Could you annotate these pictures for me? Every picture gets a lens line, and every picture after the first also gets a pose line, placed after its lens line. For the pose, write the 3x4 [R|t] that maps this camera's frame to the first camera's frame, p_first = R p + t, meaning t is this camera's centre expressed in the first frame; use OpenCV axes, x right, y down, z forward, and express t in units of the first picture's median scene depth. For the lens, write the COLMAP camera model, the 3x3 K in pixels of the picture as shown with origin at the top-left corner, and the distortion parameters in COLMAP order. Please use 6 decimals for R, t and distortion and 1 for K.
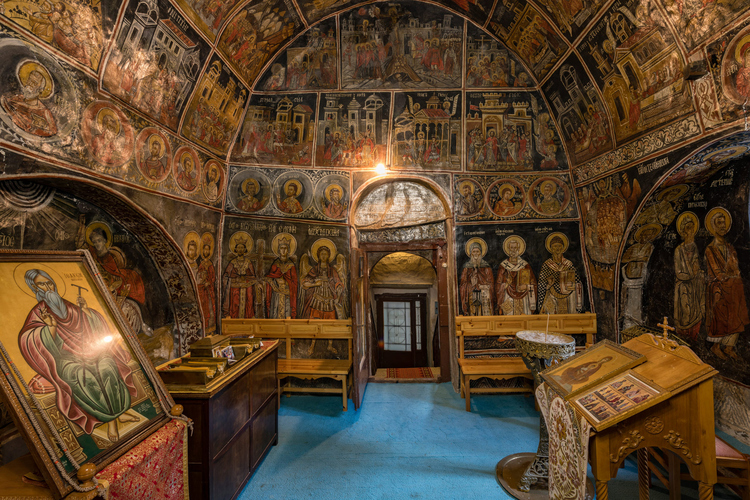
lens RADIAL K [[327.1, 0, 375.9], [0, 327.1, 248.2], [0, 0, 1]] dist [0.013014, -0.000231]
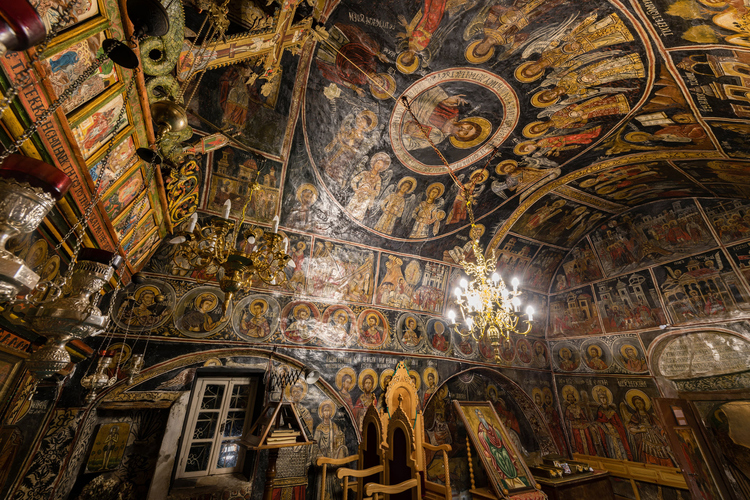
lens RADIAL K [[311.8, 0, 369.5], [0, 311.8, 247.1], [0, 0, 1]] dist [0.004836, -0.001886]
pose [[0.504571, -0.375033, -0.777662, 0.493024], [0.016241, 0.904692, -0.425757, -0.029854], [0.863217, 0.202195, 0.462573, -0.584821]]
